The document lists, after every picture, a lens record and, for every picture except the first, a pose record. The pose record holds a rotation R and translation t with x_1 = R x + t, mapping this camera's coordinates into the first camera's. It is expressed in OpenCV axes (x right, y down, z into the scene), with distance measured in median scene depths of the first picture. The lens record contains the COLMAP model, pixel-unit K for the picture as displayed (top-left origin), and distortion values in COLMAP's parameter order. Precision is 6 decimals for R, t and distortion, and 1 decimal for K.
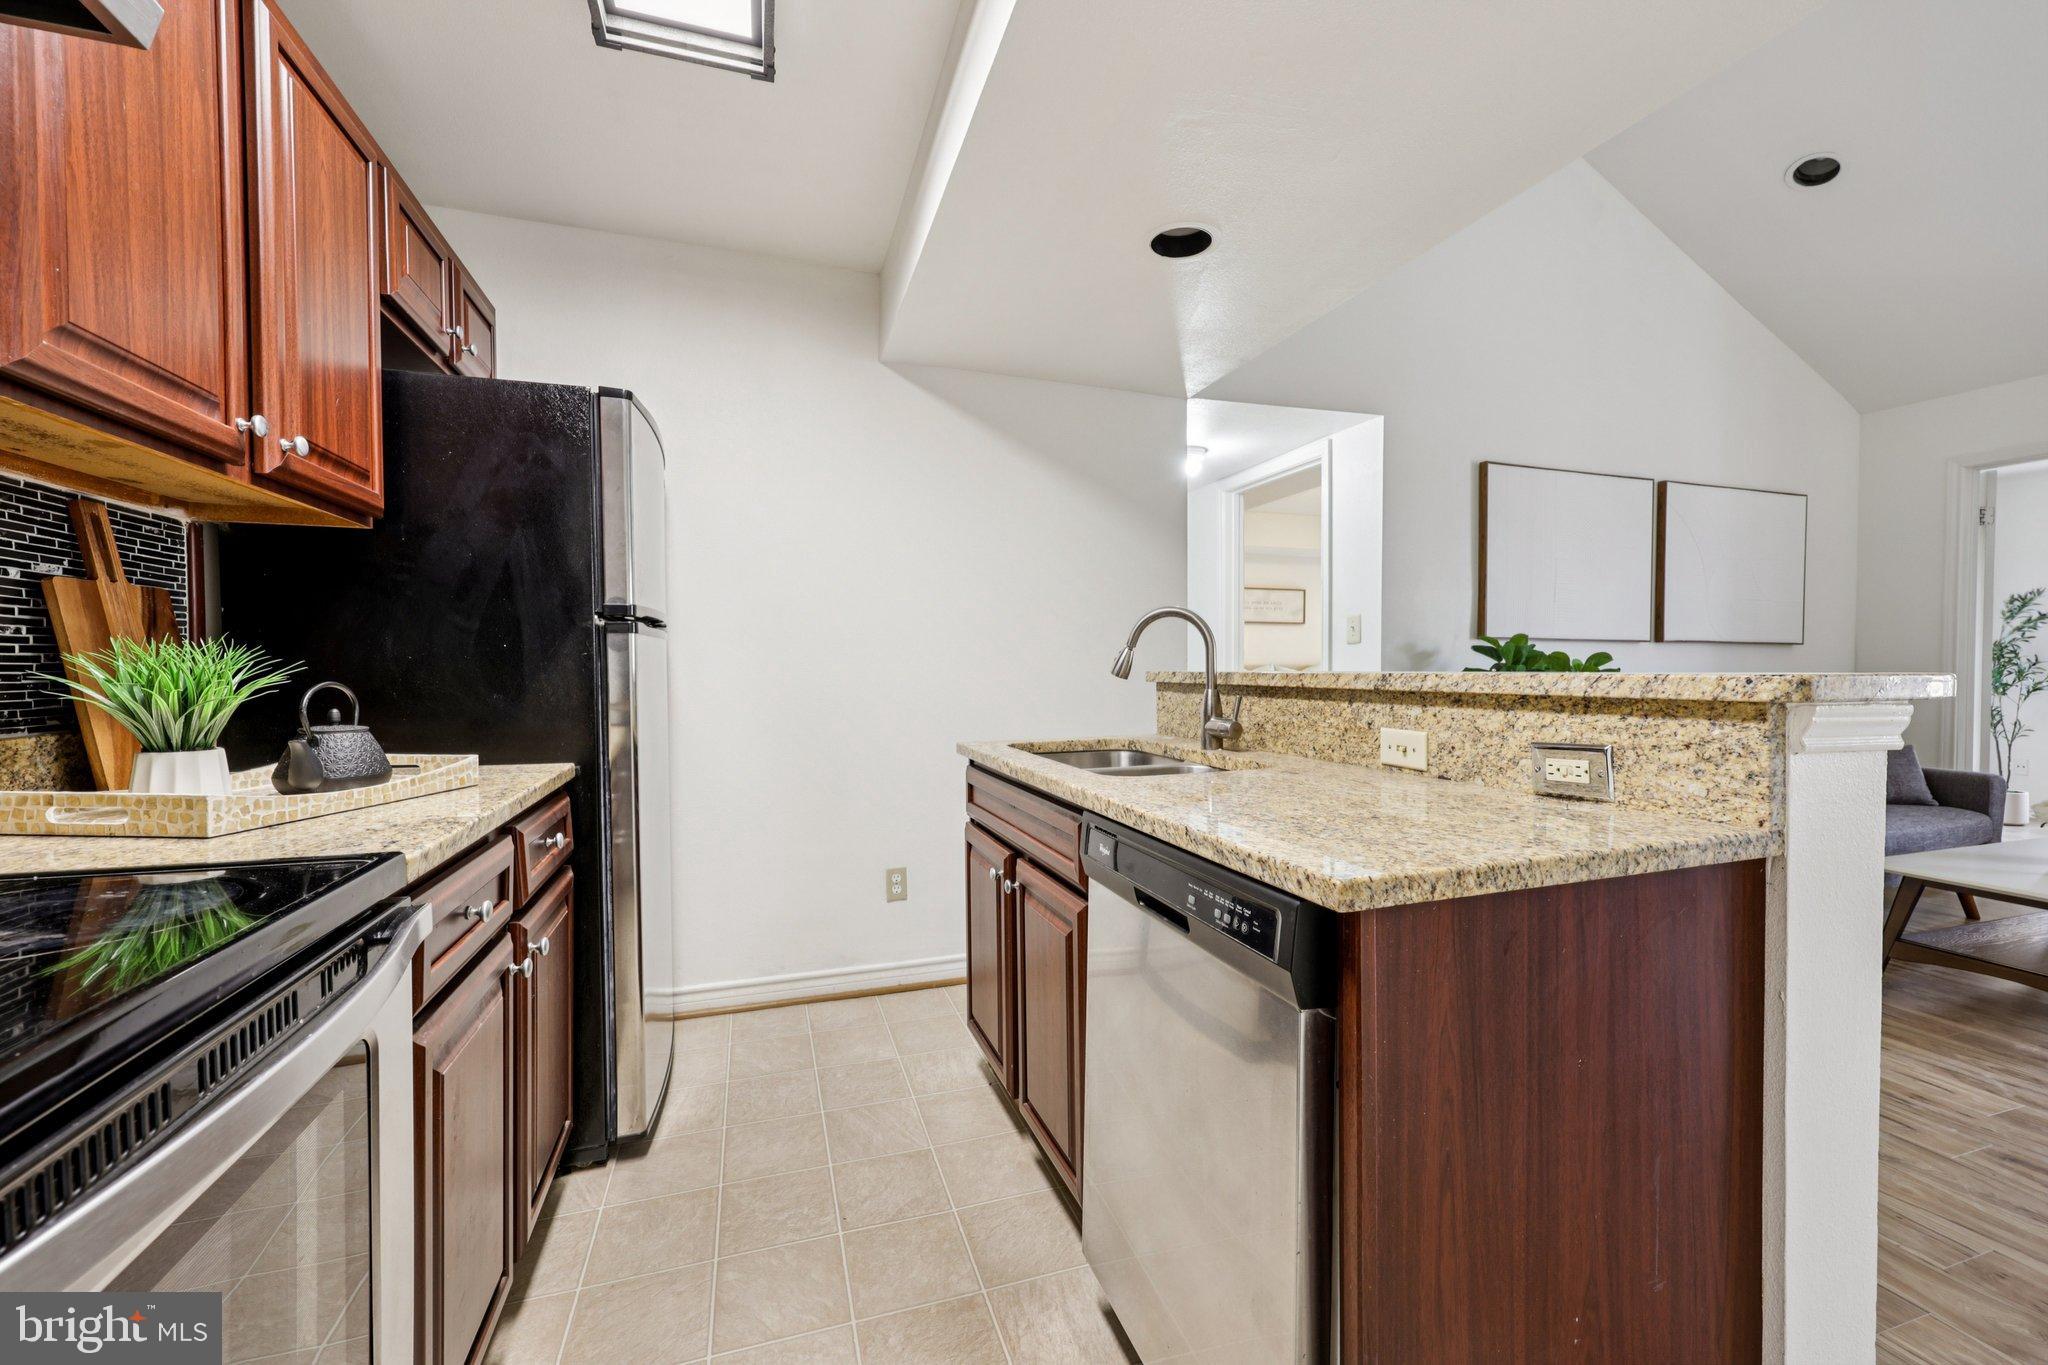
lens RADIAL K [[830.5, 0, 1026.2], [0, 830.5, 672.5], [0, 0, 1]] dist [0.006754, -0.000099]
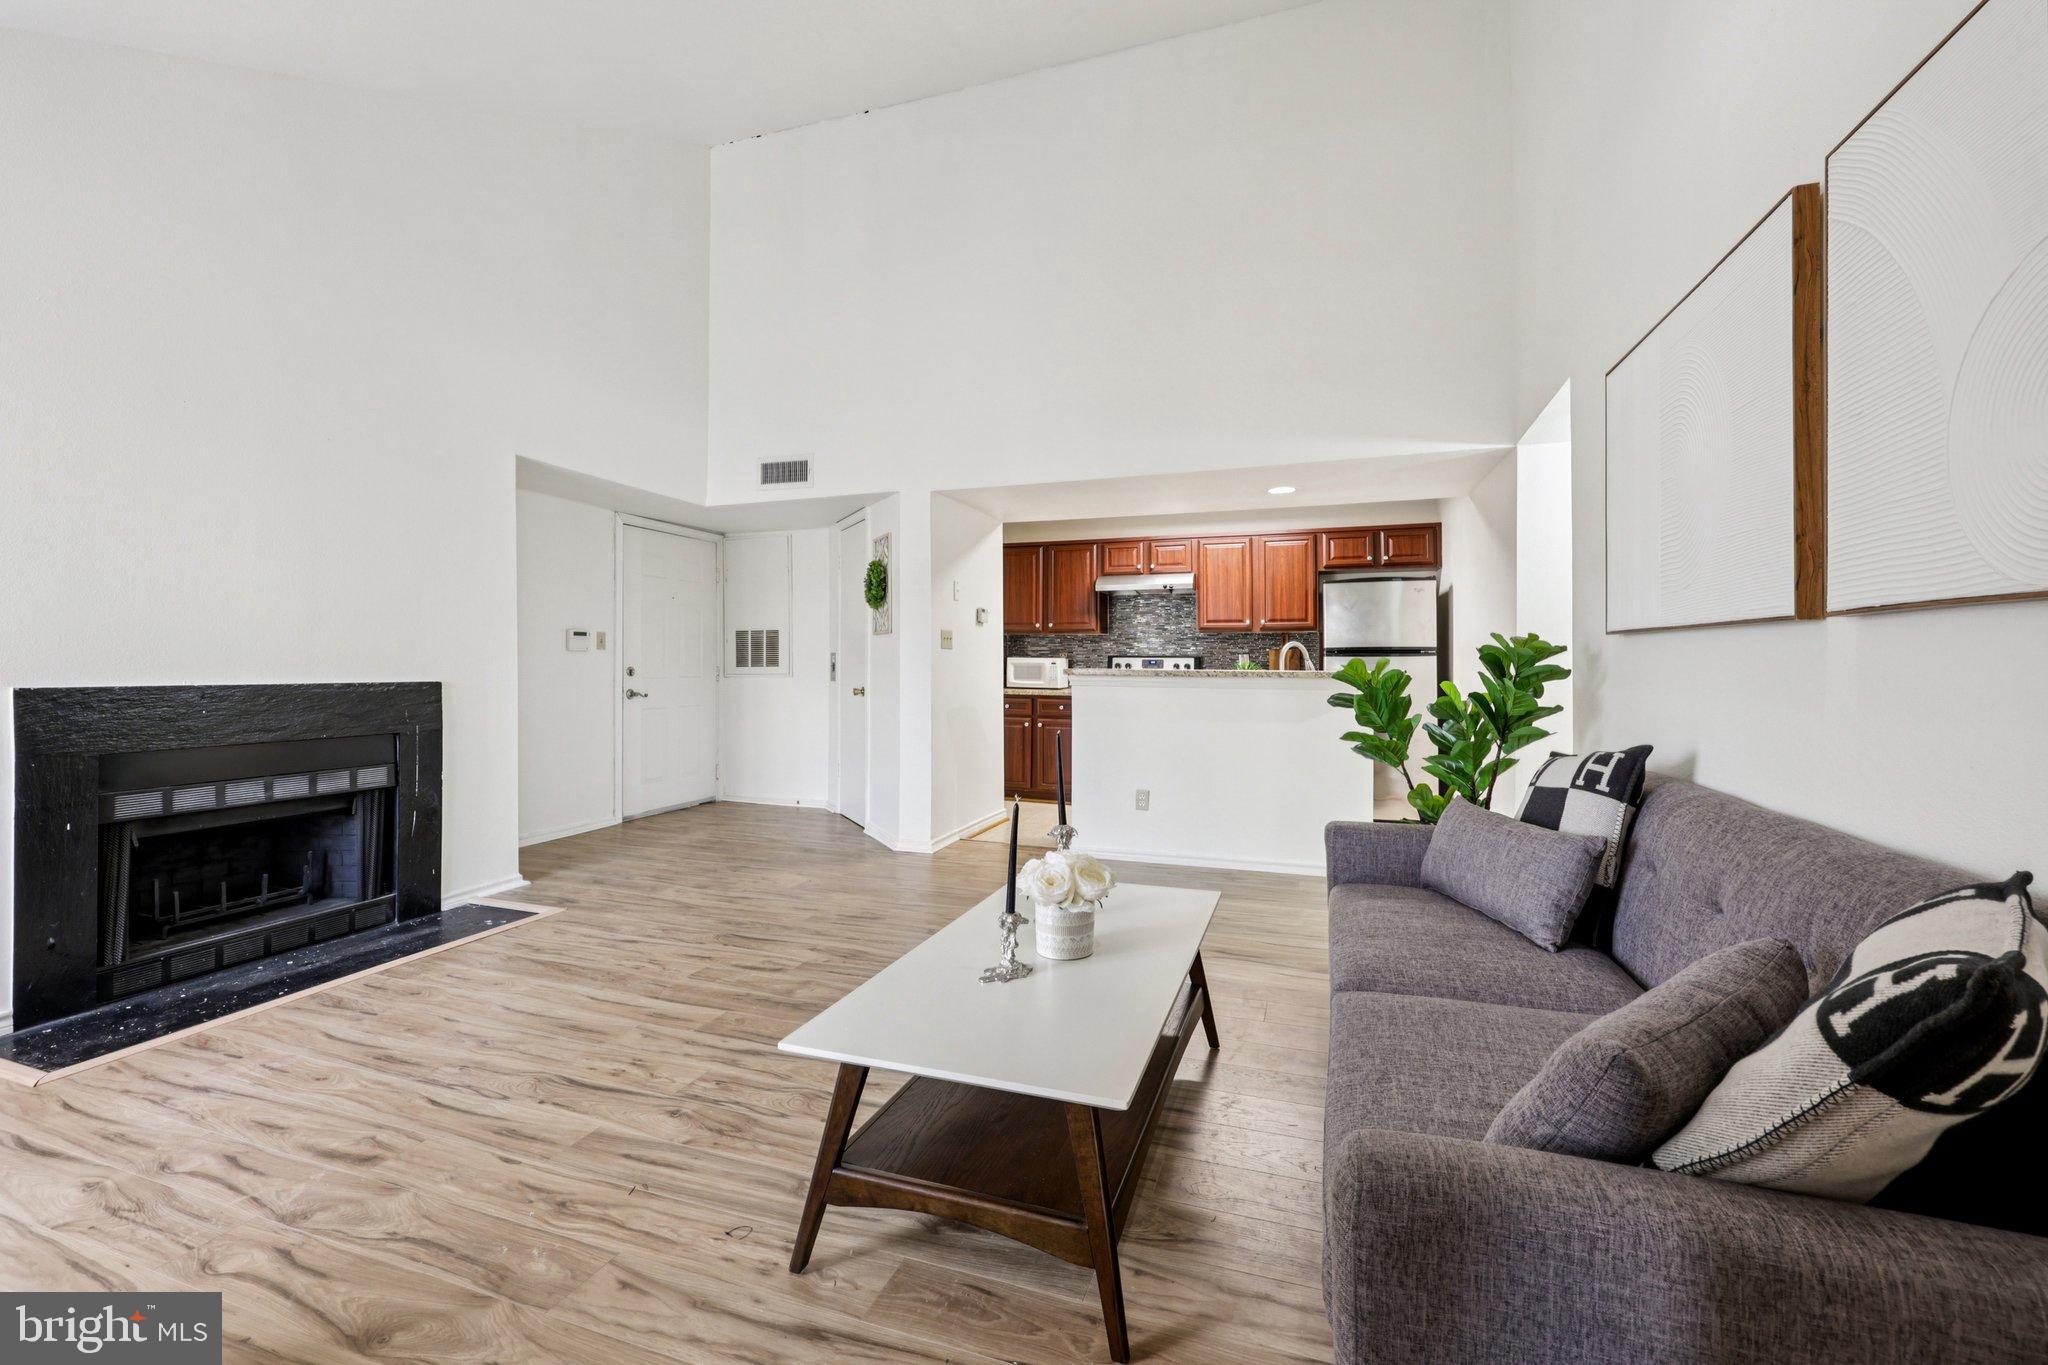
lens RADIAL K [[861.0, 0, 1076.8], [0, 861.0, 687.4], [0, 0, 1]] dist [0.001895, 0.000123]
pose [[-0.573347, 0.020931, -0.819045, 4.372815], [-0.011188, 0.999380, 0.033371, -0.056597], [0.819236, 0.028297, -0.572758, 3.358628]]
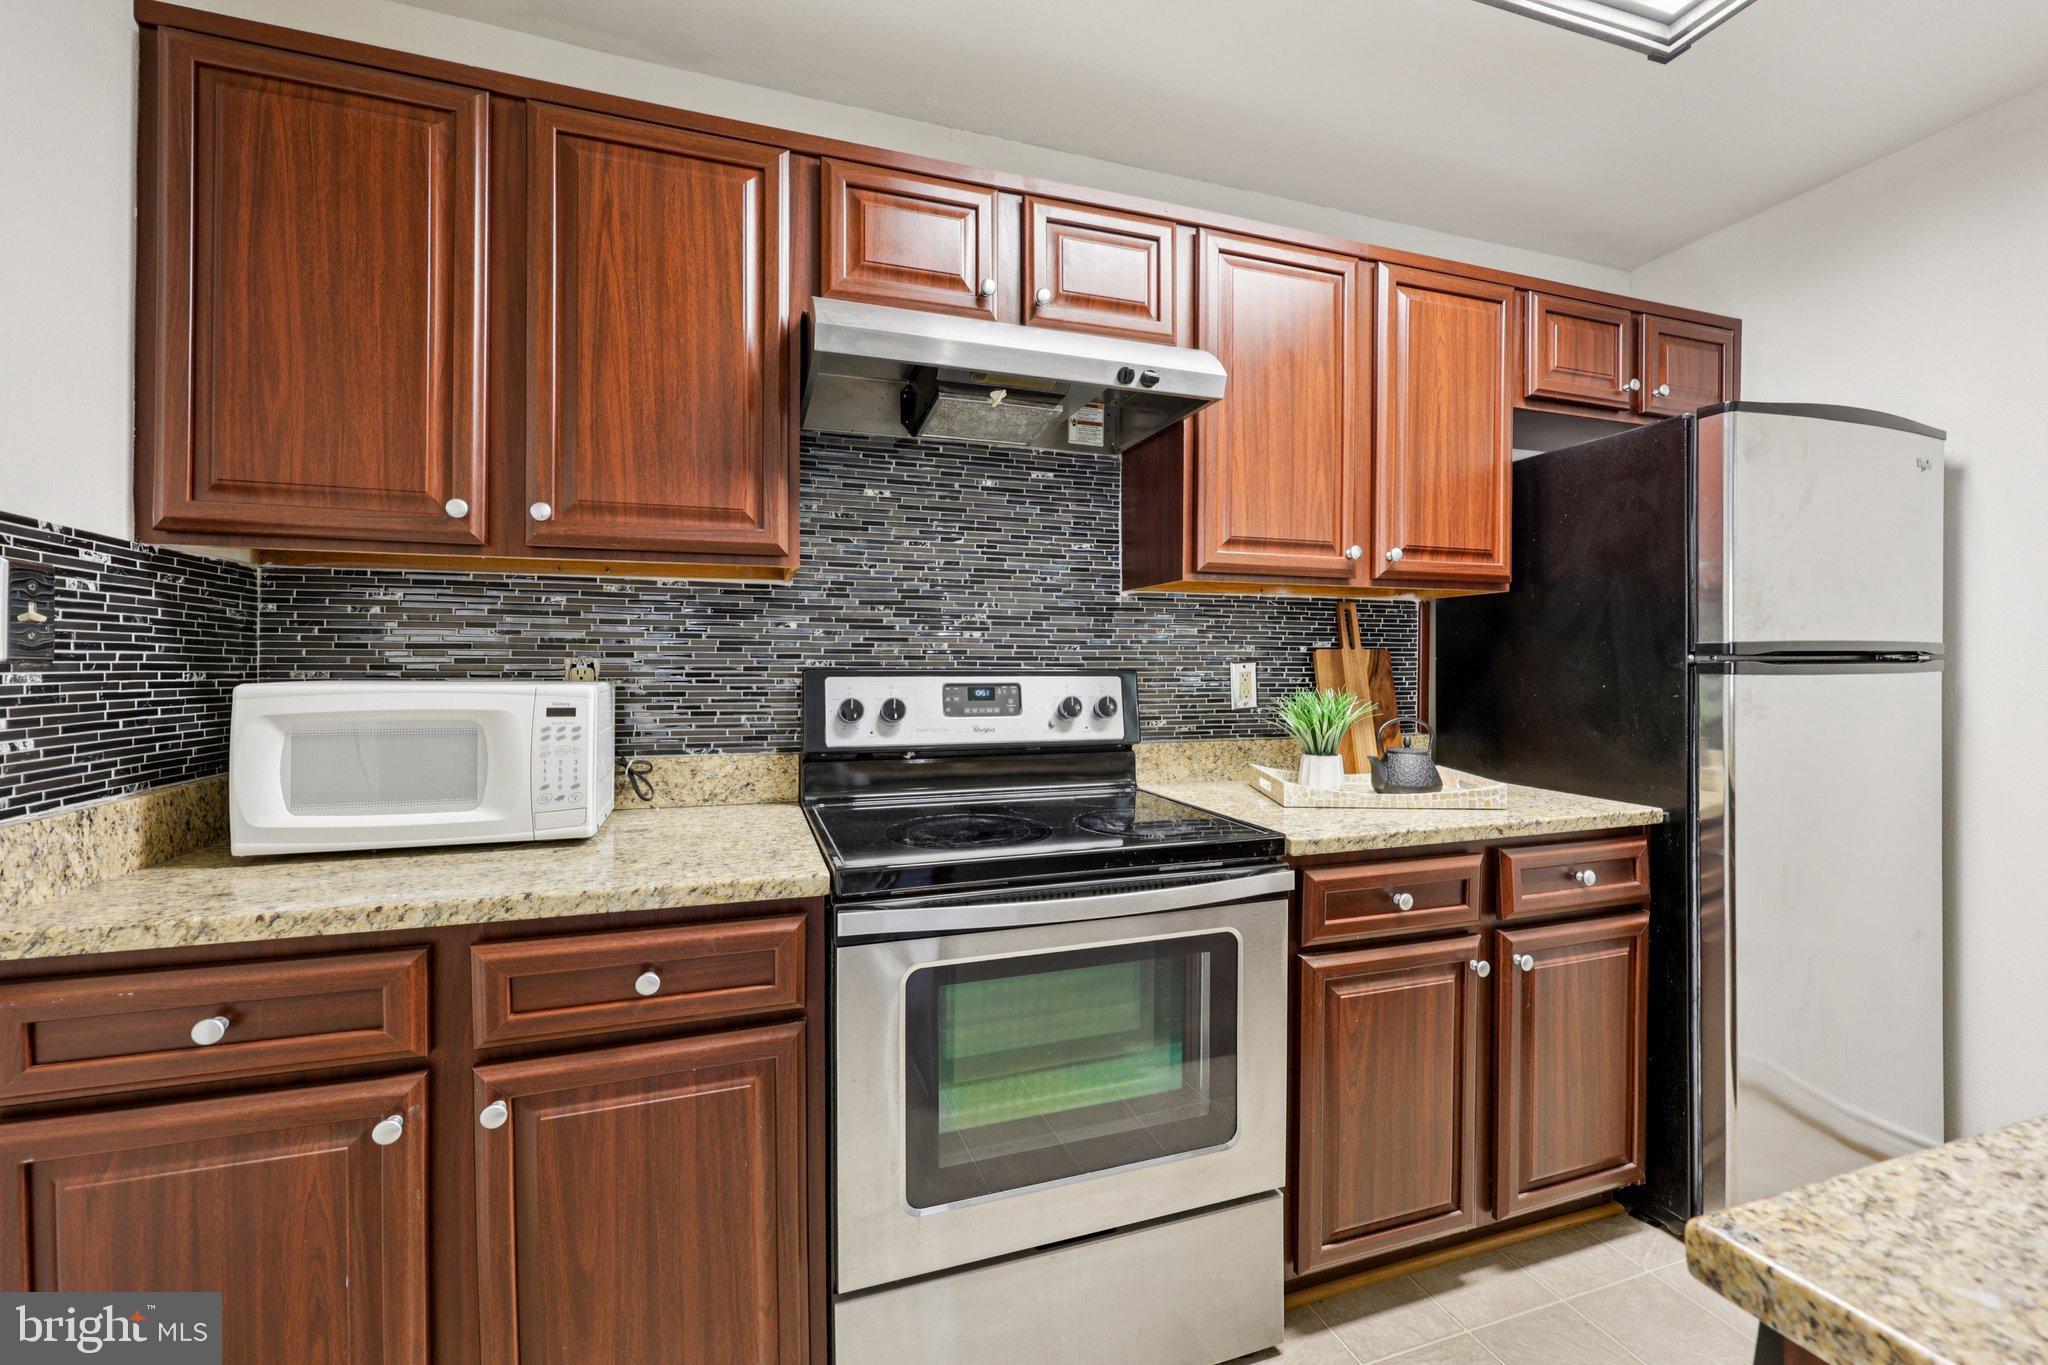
lens RADIAL K [[813.3, 0, 1021.3], [0, 813.3, 674.4], [0, 0, 1]] dist [-0.012451, -0.000029]
pose [[0.010379, 0.008523, -0.999910, 0.674778], [-0.006405, 0.999944, 0.008457, -0.087353], [0.999926, 0.006316, 0.010433, 0.422962]]
